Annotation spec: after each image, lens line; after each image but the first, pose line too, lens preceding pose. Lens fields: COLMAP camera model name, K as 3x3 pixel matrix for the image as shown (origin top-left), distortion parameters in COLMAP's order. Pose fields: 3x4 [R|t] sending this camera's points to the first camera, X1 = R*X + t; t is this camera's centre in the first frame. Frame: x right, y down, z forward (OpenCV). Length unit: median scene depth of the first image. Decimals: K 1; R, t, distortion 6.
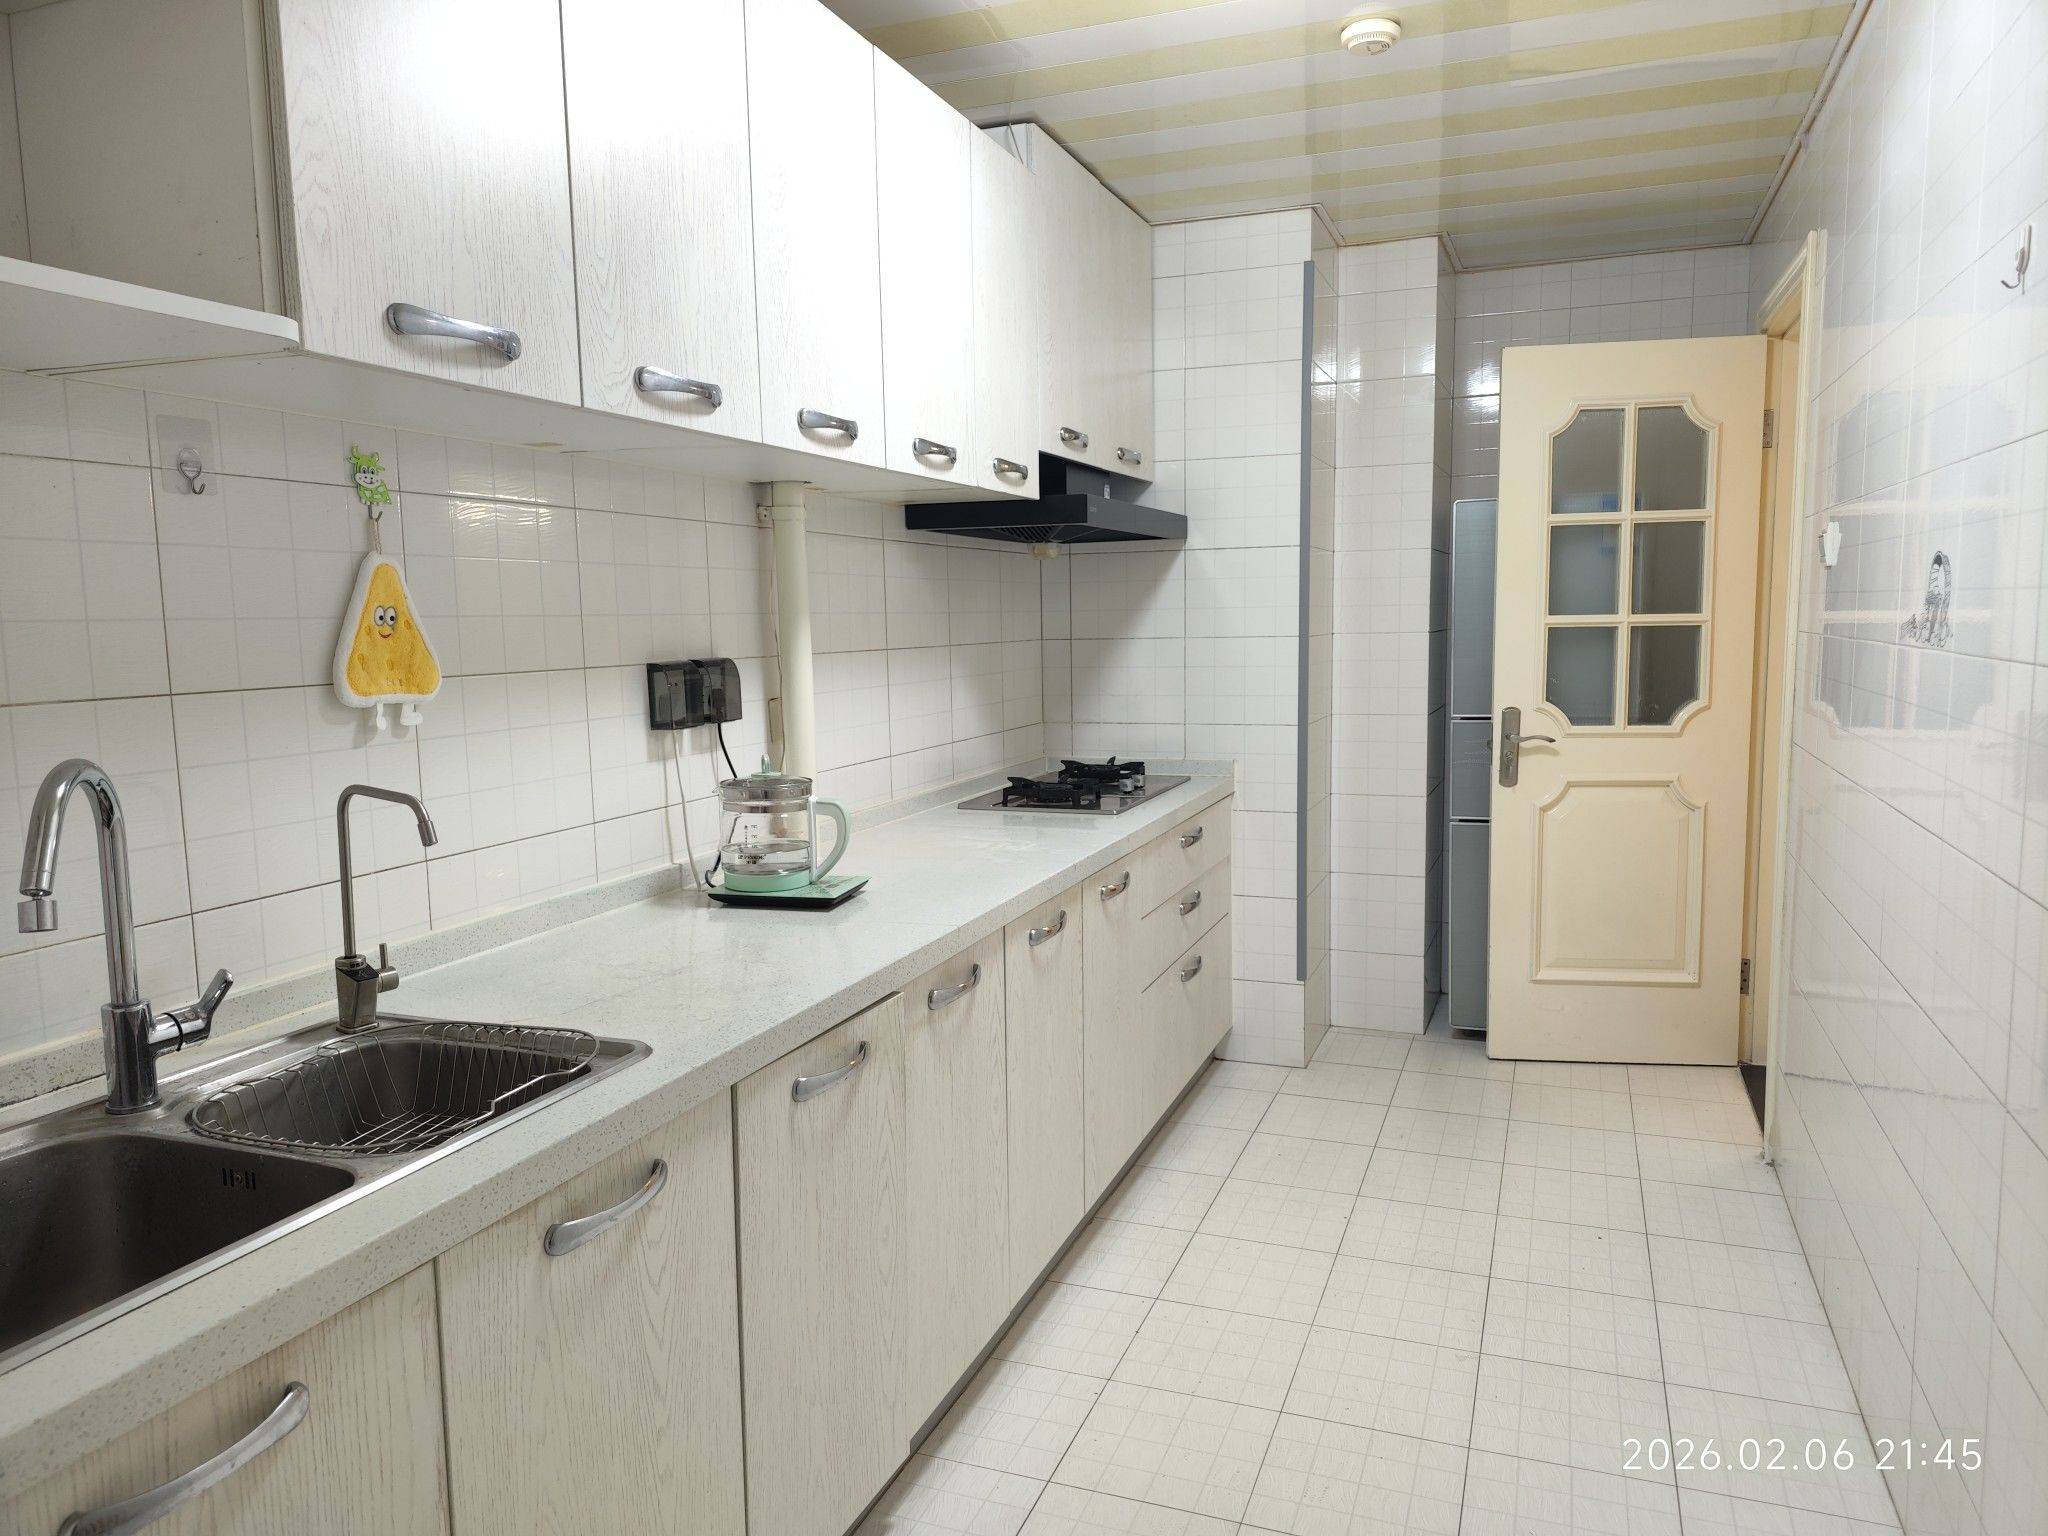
lens RADIAL K [[1388.6, 0, 1043.3], [0, 1388.6, 775.8], [0, 0, 1]] dist [0.031477, -0.025729]
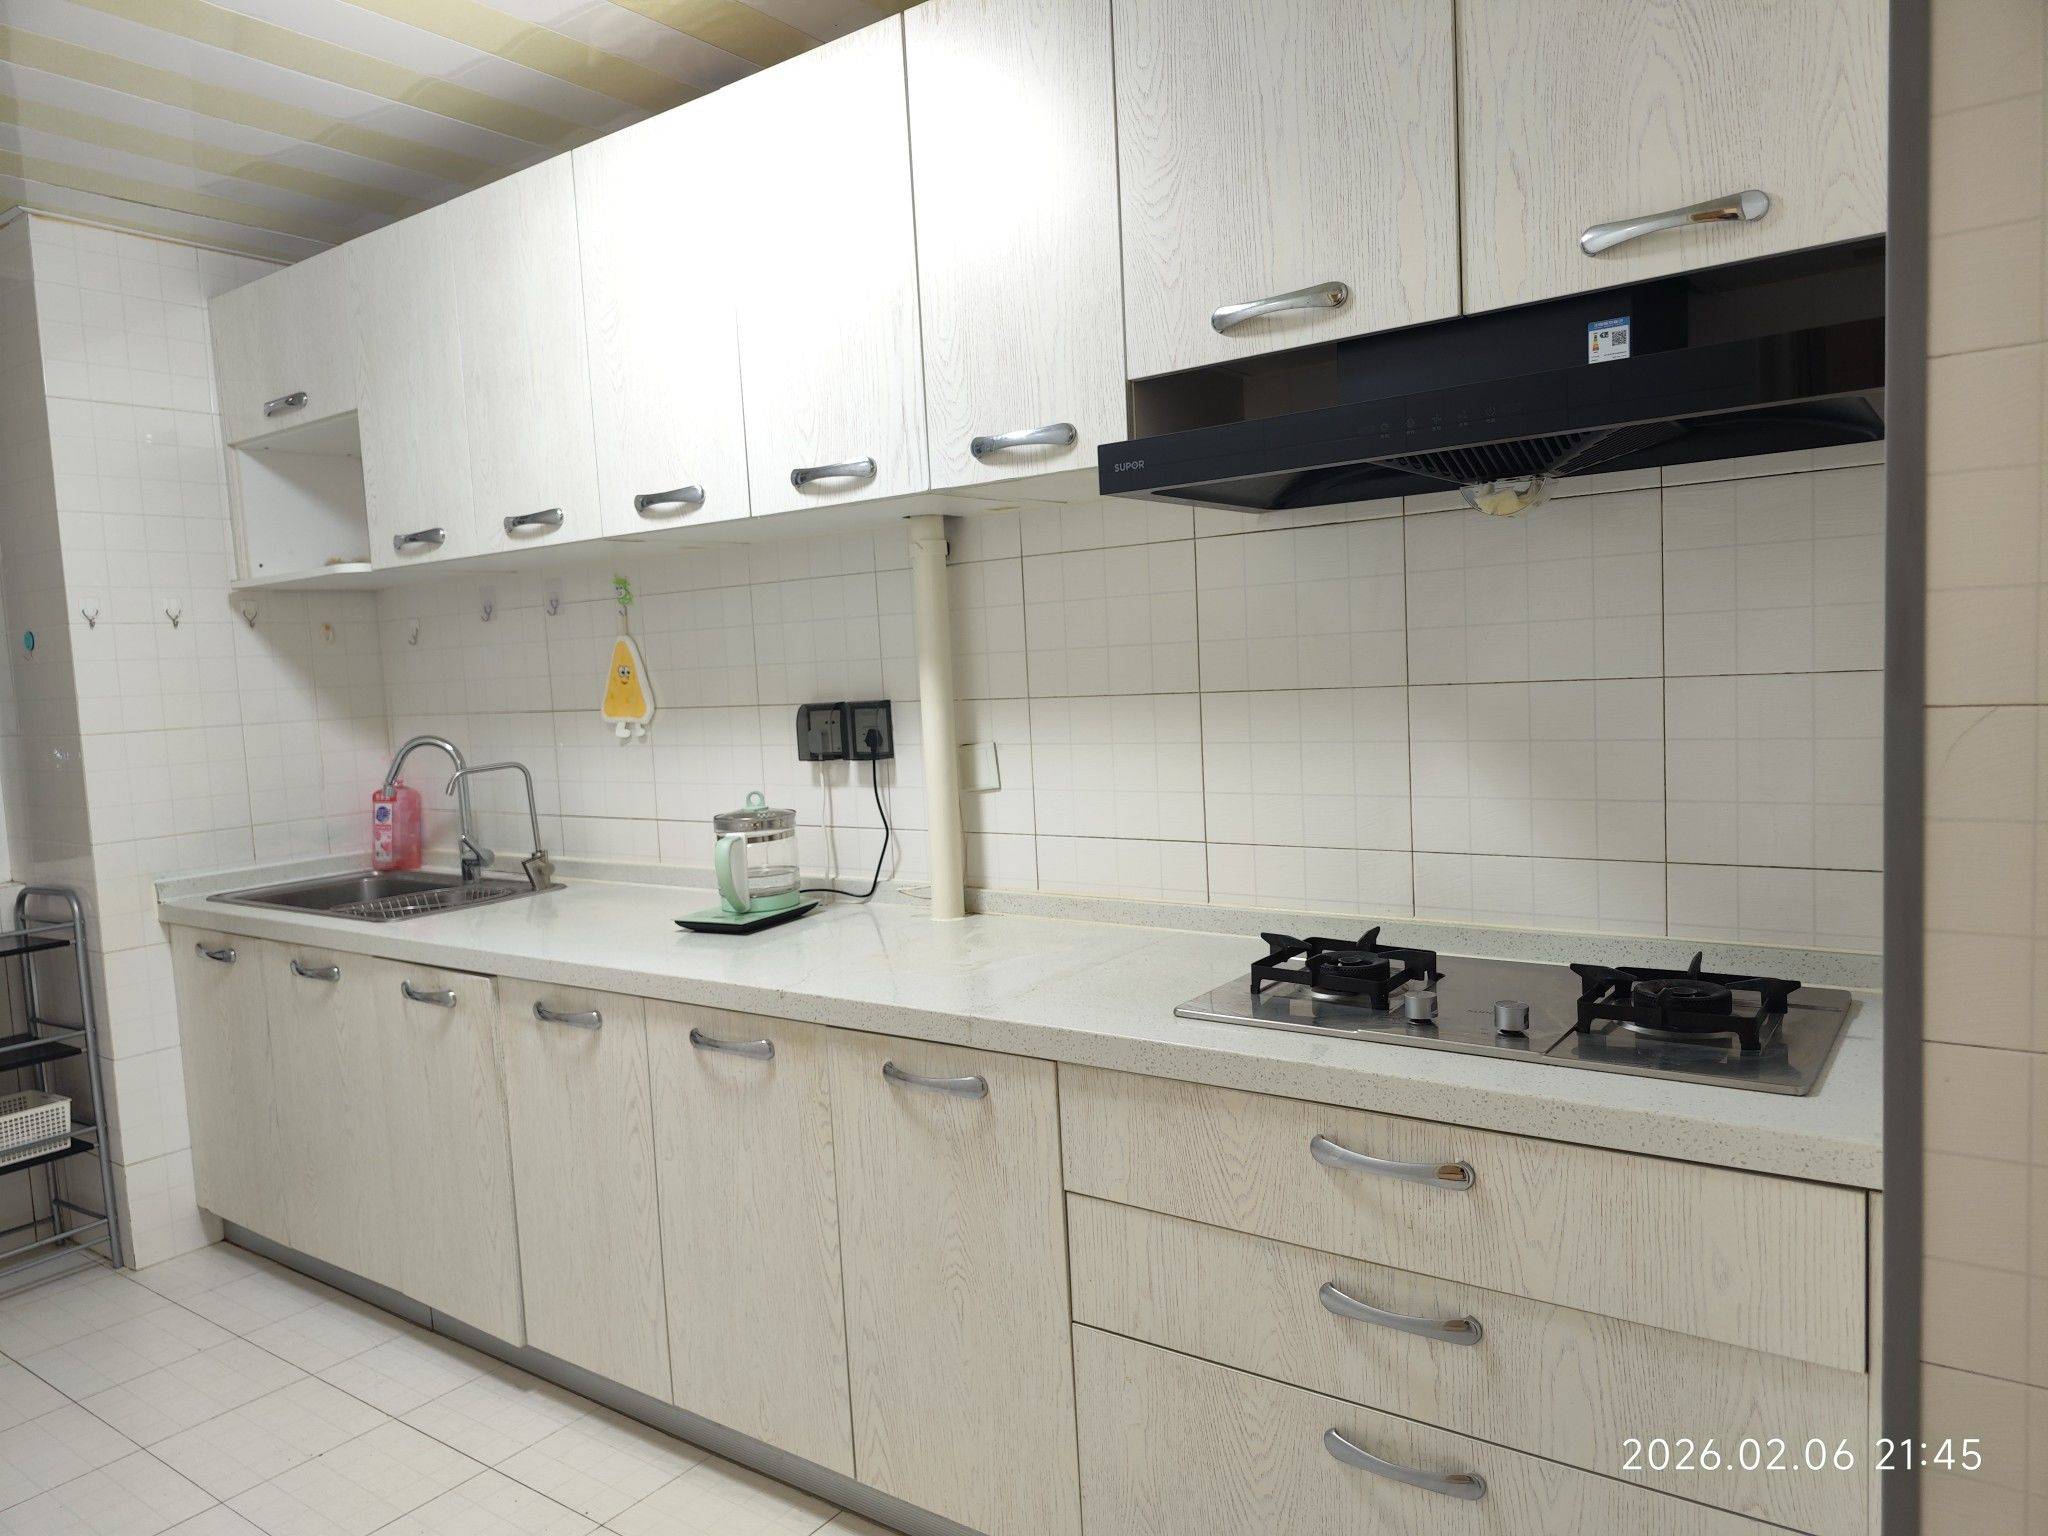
lens RADIAL K [[1344.8, 0, 1078.5], [0, 1344.8, 775.9], [0, 0, 1]] dist [-0.023759, -0.021801]
pose [[-0.239425, 0.105358, -0.965182, 0.742476], [-0.065014, 0.990124, 0.124208, -0.169566], [0.968736, 0.092489, -0.230210, 1.442146]]
